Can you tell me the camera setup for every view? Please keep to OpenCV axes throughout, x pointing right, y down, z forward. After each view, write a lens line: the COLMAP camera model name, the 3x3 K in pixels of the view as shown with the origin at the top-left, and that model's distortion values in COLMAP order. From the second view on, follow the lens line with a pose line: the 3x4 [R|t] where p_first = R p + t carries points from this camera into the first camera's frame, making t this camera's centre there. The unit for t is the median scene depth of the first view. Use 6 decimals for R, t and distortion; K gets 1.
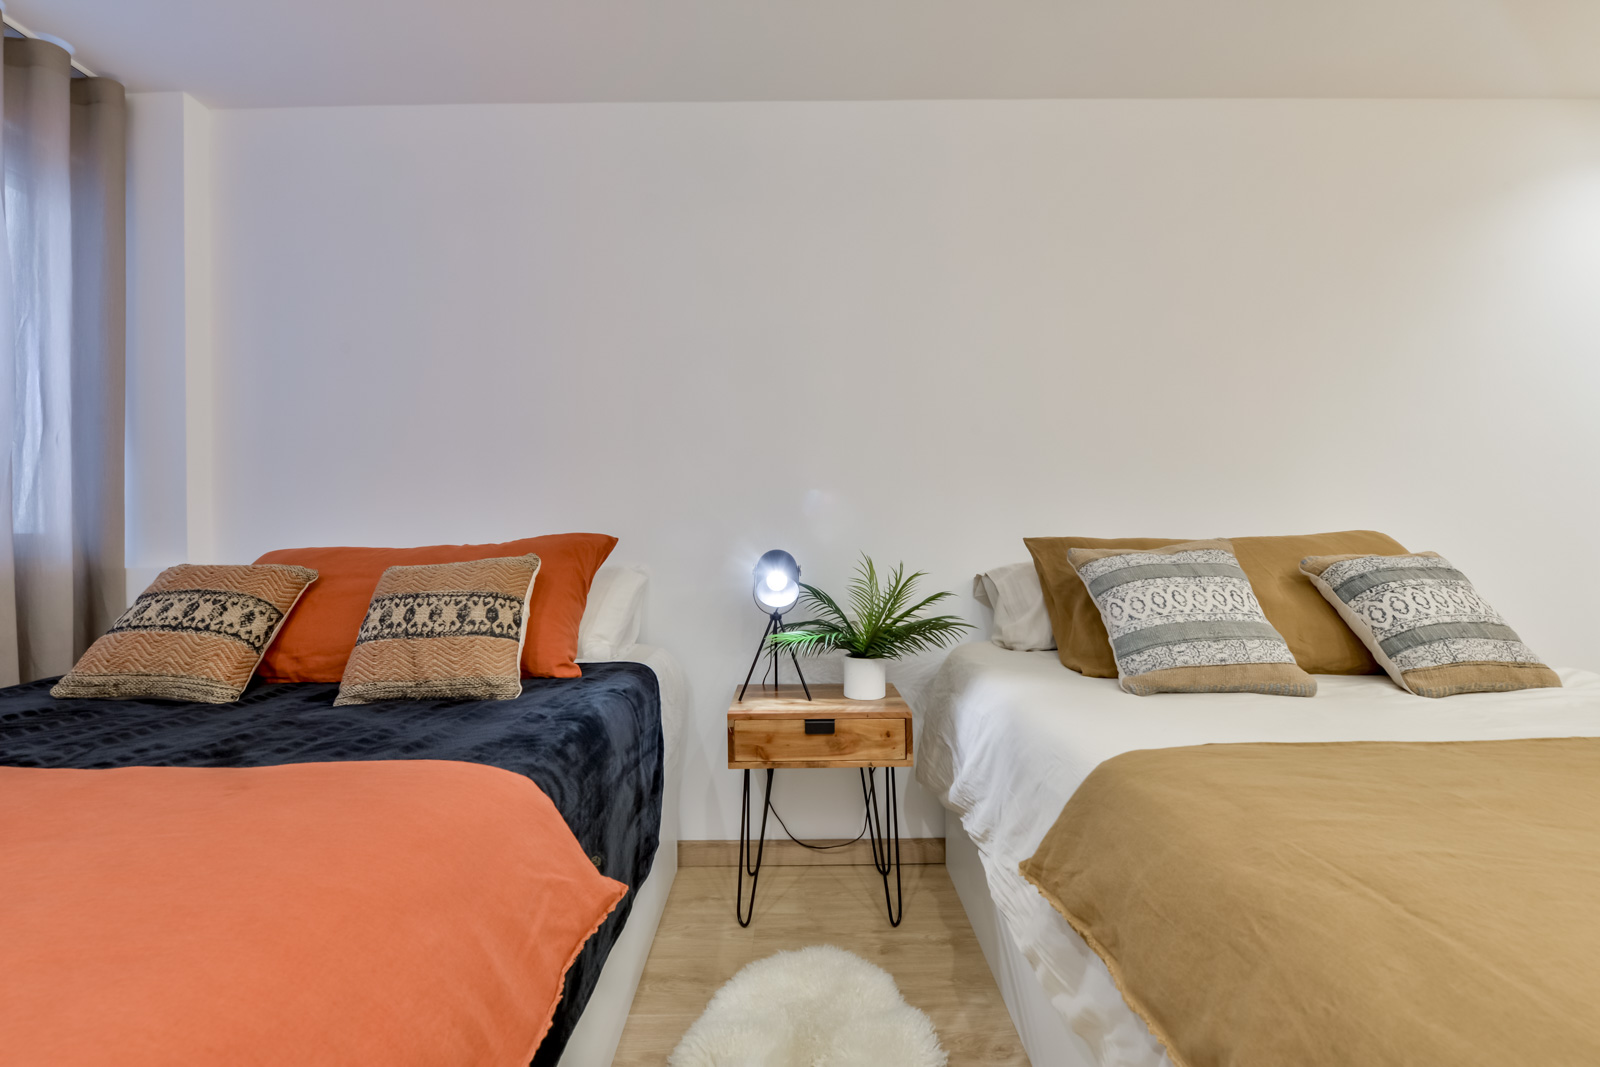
lens RADIAL K [[631.8, 0, 803.9], [0, 631.8, 536.4], [0, 0, 1]] dist [-0.006067, -0.001108]
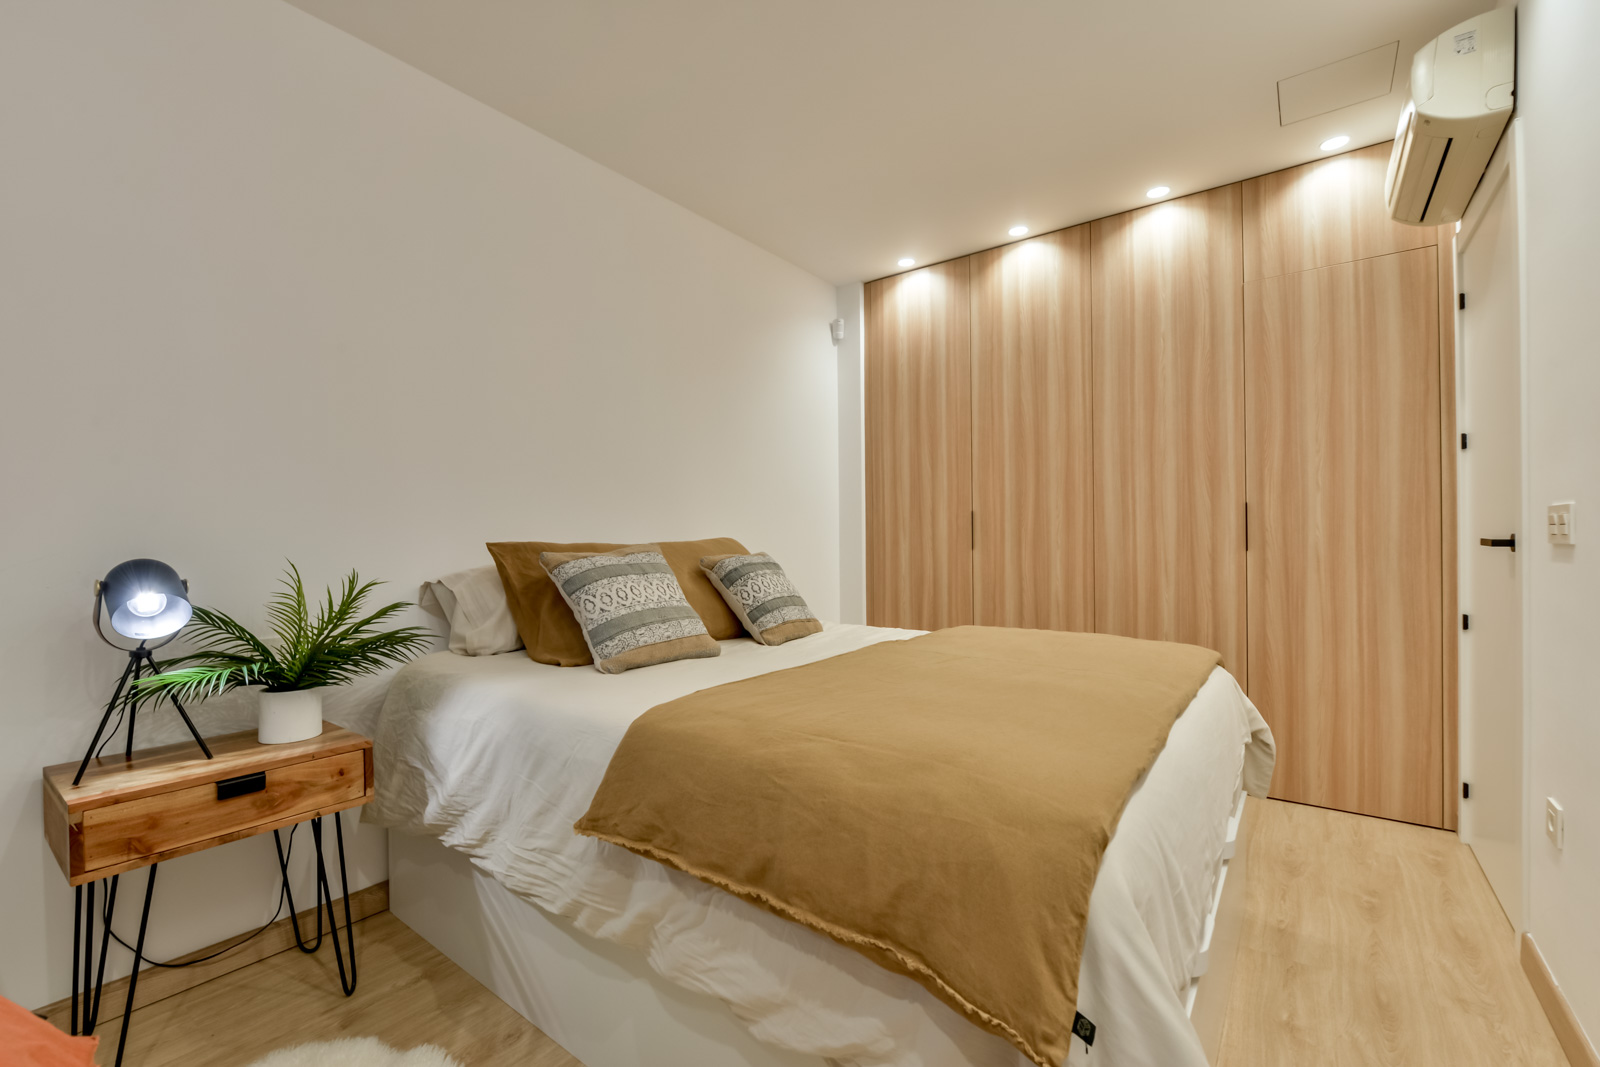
lens RADIAL K [[656.2, 0, 795.9], [0, 656.2, 535.7], [0, 0, 1]] dist [-0.010330, -0.000620]
pose [[0.613562, 0.011158, 0.789568, -0.203406], [-0.001255, 0.999913, -0.013155, 0.005156], [-0.789646, 0.007081, 0.613522, -0.027945]]
